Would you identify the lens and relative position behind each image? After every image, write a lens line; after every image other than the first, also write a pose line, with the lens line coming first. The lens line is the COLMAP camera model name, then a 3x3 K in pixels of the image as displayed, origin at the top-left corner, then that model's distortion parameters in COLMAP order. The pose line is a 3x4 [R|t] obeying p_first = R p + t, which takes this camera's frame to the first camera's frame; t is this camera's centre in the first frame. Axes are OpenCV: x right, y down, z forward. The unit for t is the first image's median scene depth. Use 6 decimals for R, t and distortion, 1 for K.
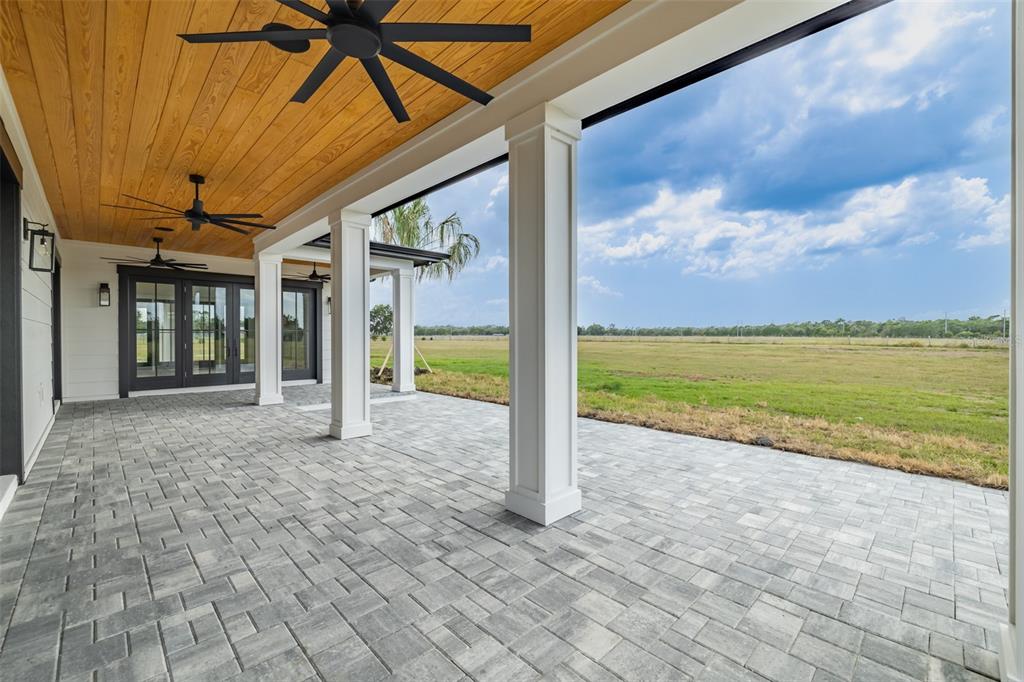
lens RADIAL K [[430.0, 0, 507.4], [0, 430.0, 336.1], [0, 0, 1]] dist [0.006302, -0.000263]
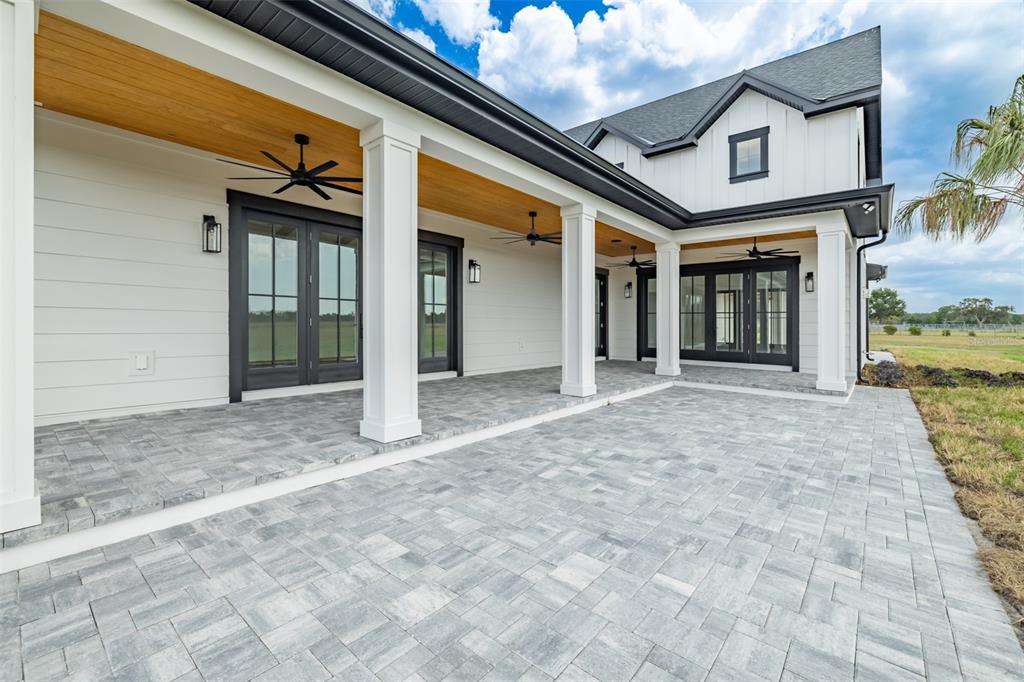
lens RADIAL K [[430.0, 0, 515.1], [0, 430.0, 330.6], [0, 0, 1]] dist [0.006302, -0.000263]
pose [[0.105821, 0.016858, -0.994242, 1.063872], [-0.011372, 0.999811, 0.015742, 0.052023], [0.994320, 0.009641, 0.105993, 0.943723]]
